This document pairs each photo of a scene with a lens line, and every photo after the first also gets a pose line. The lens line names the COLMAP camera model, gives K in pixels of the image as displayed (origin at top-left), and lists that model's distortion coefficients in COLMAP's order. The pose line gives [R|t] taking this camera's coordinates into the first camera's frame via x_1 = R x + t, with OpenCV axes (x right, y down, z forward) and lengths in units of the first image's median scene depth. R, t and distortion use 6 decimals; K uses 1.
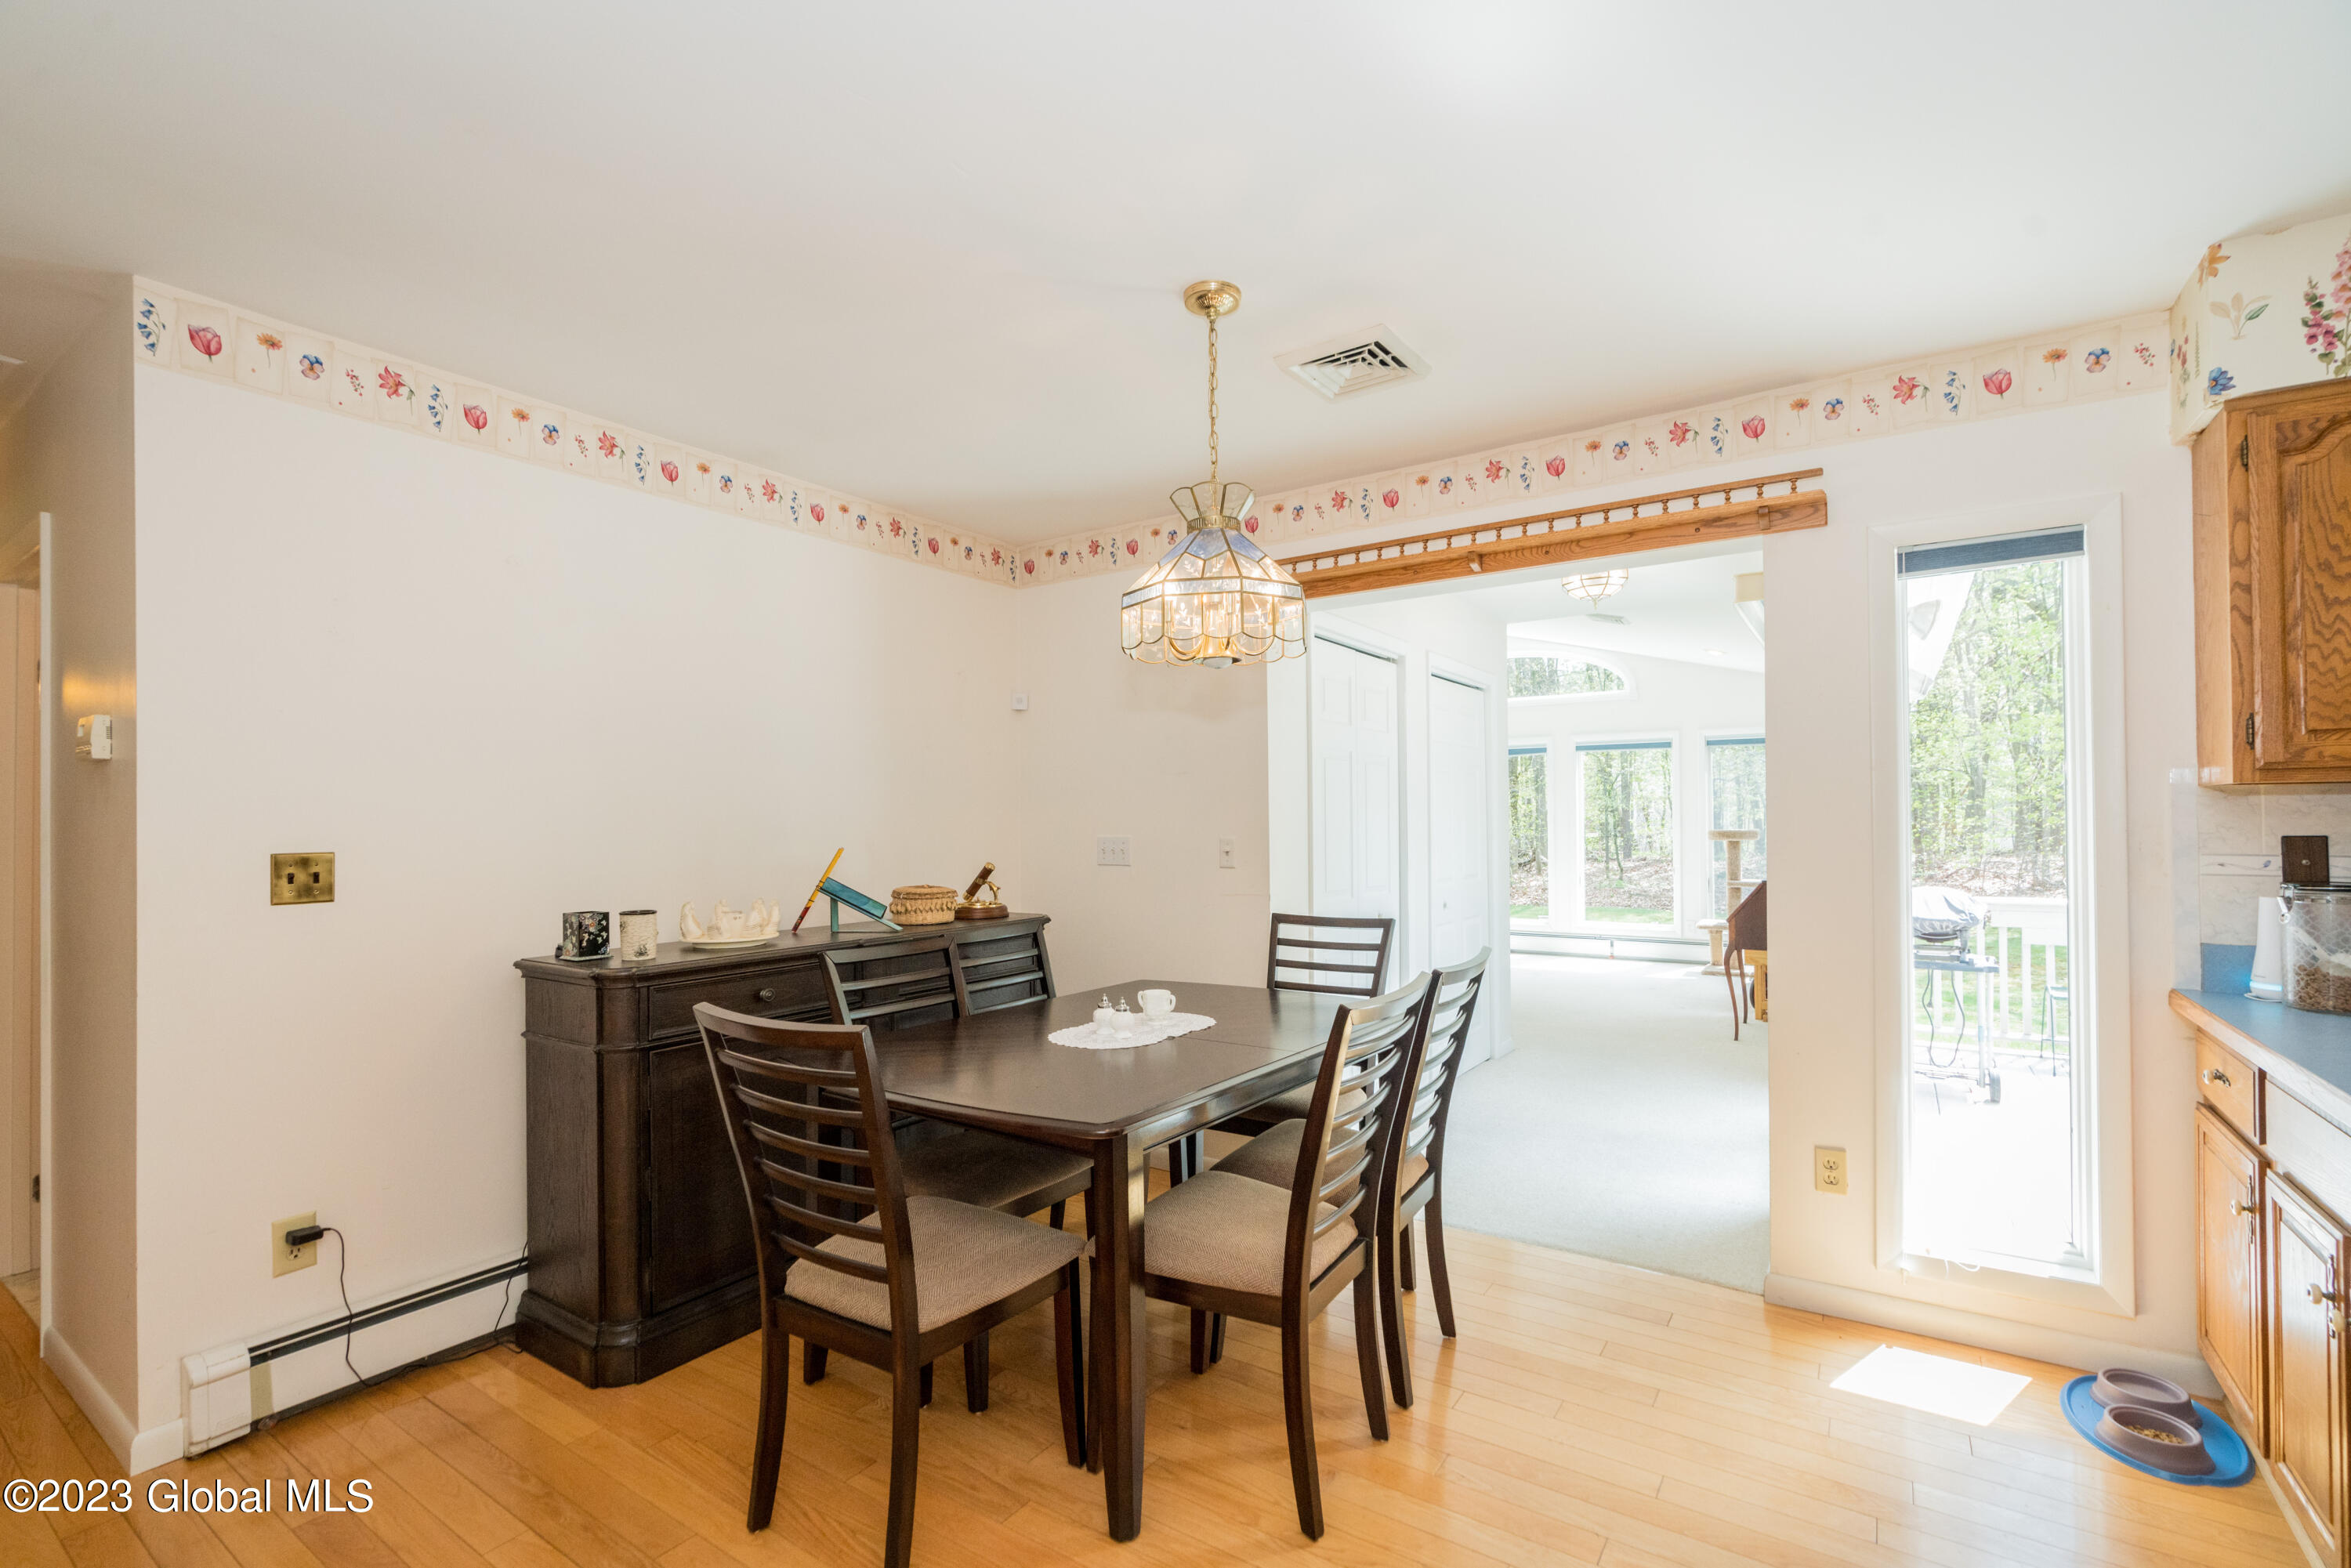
lens RADIAL K [[1050.6, 0, 1167.7], [0, 1050.6, 800.7], [0, 0, 1]] dist [-0.001832, 0.001805]
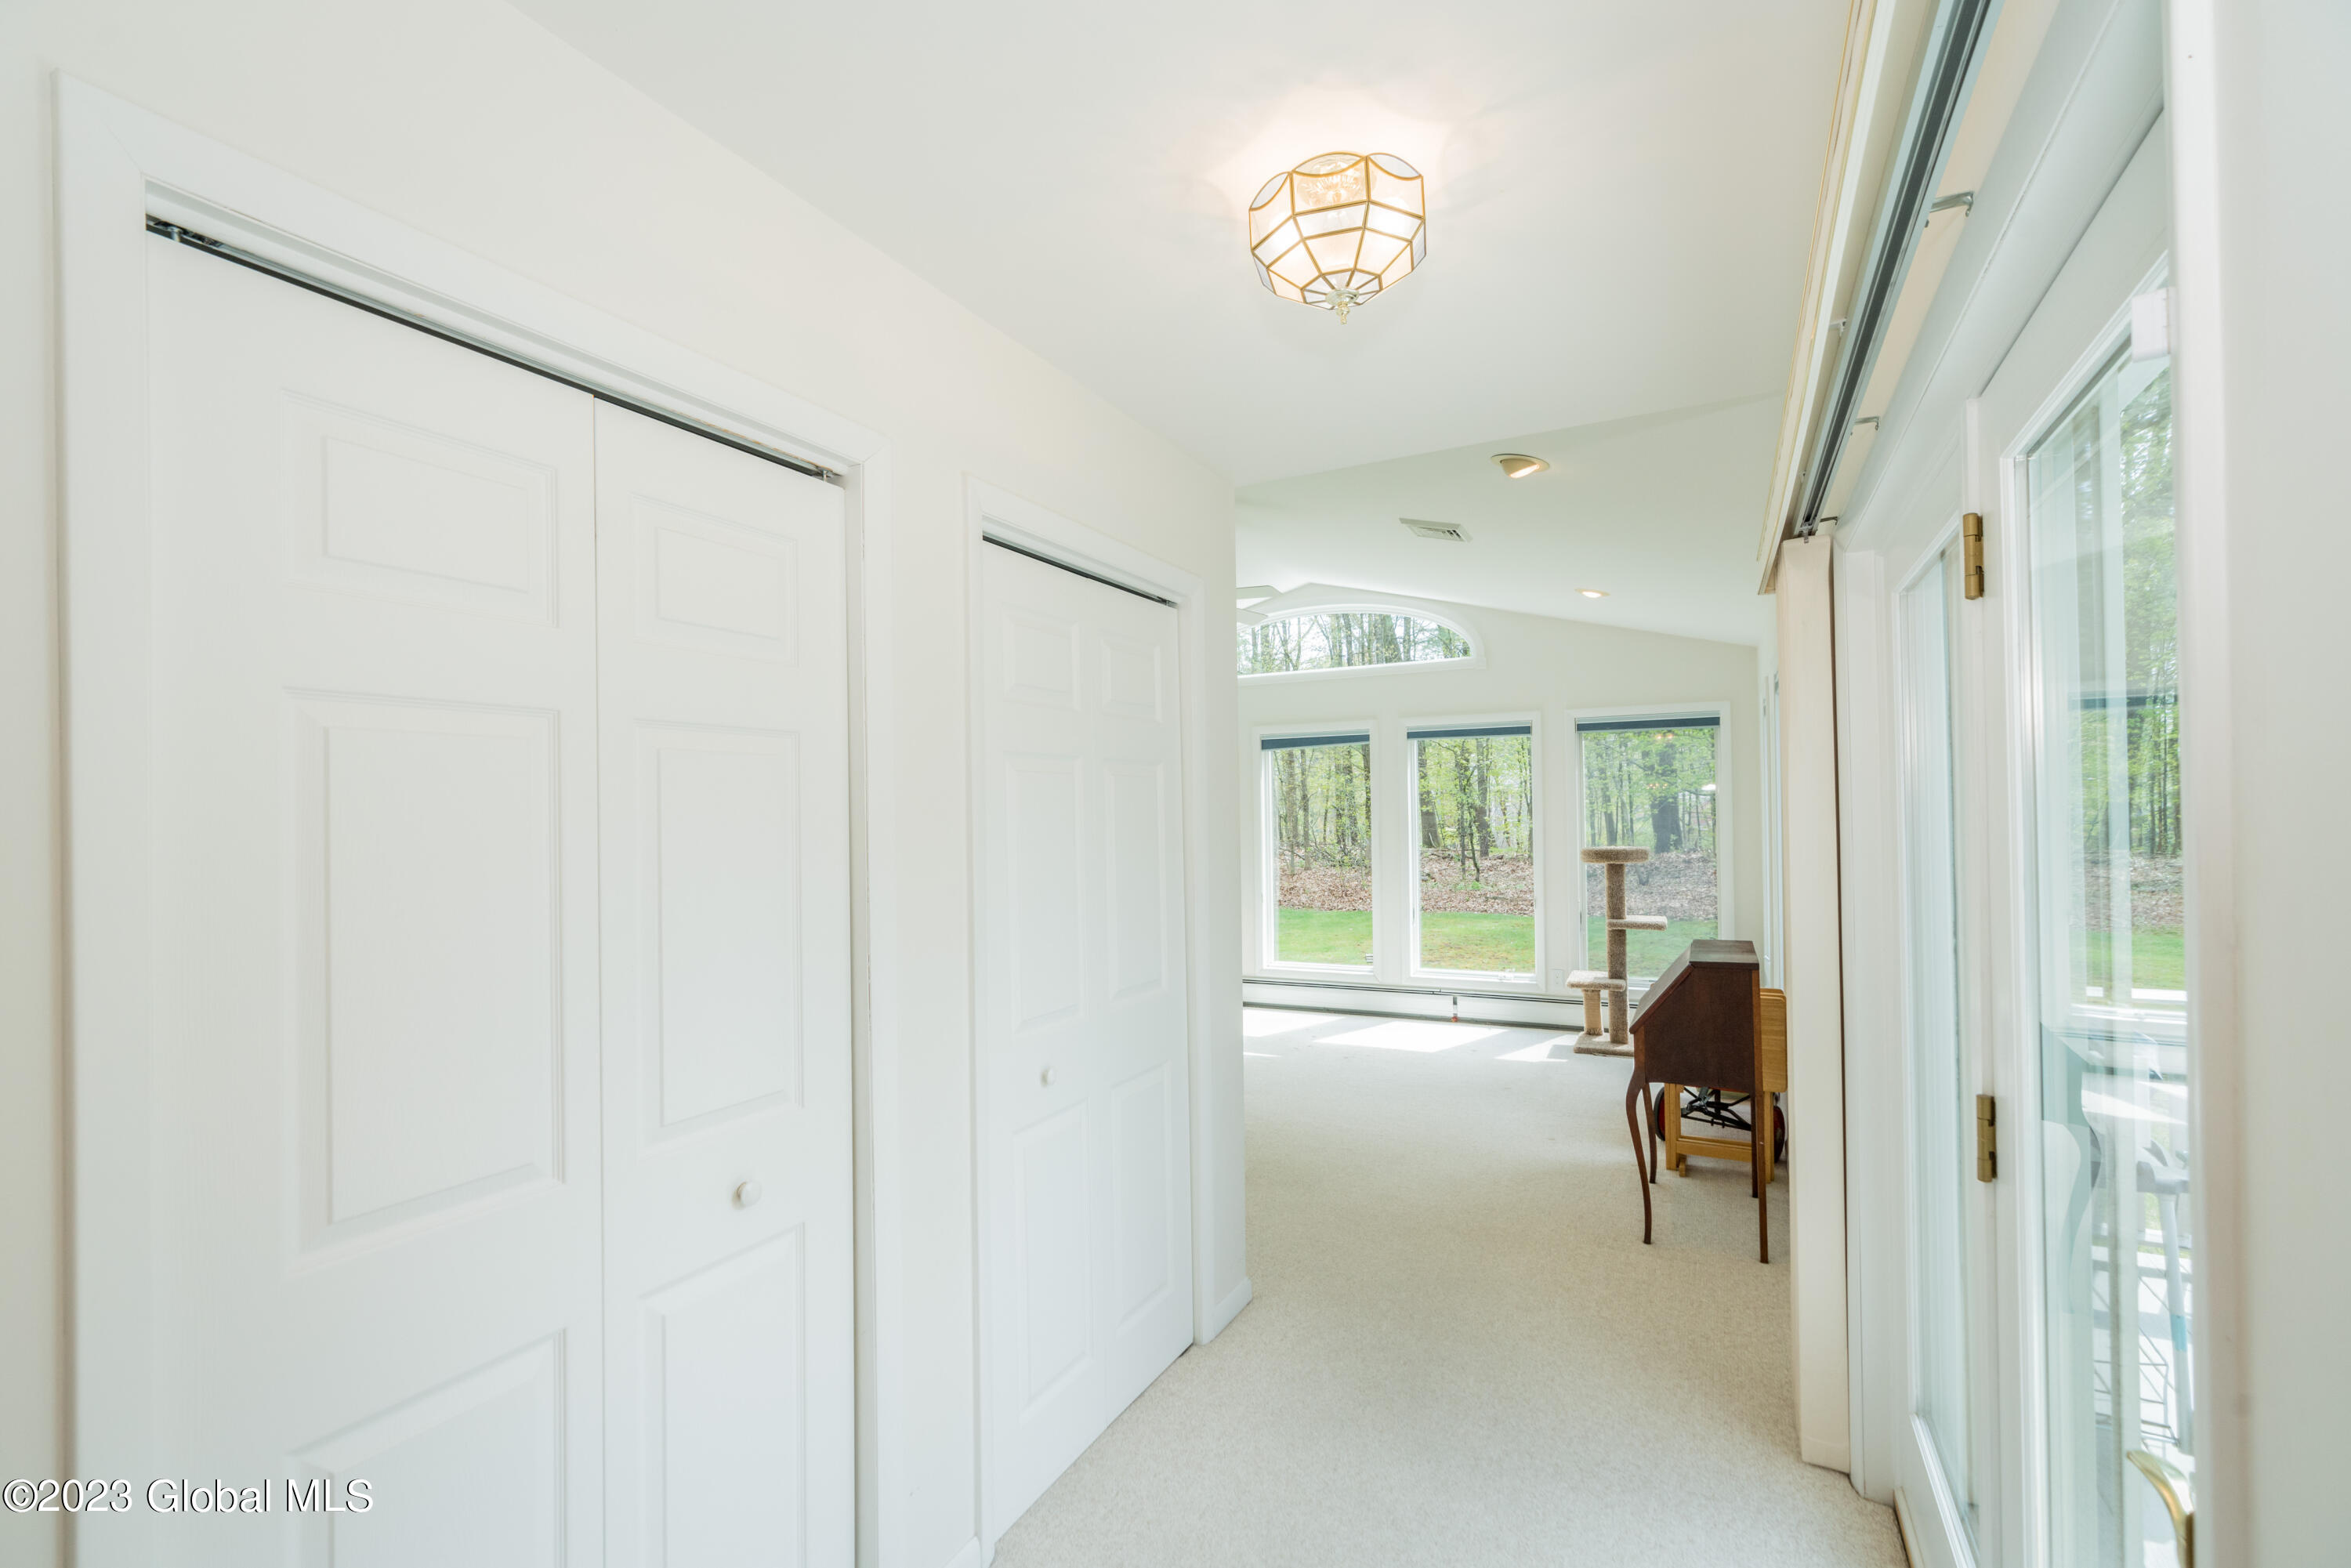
lens RADIAL K [[1050.6, 0, 1162.6], [0, 1050.6, 797.3], [0, 0, 1]] dist [-0.001832, 0.001805]
pose [[0.993613, -0.005394, 0.112715, 0.124030], [0.005153, 0.999984, 0.002426, -0.007979], [-0.112726, -0.001829, 0.993624, 0.263646]]
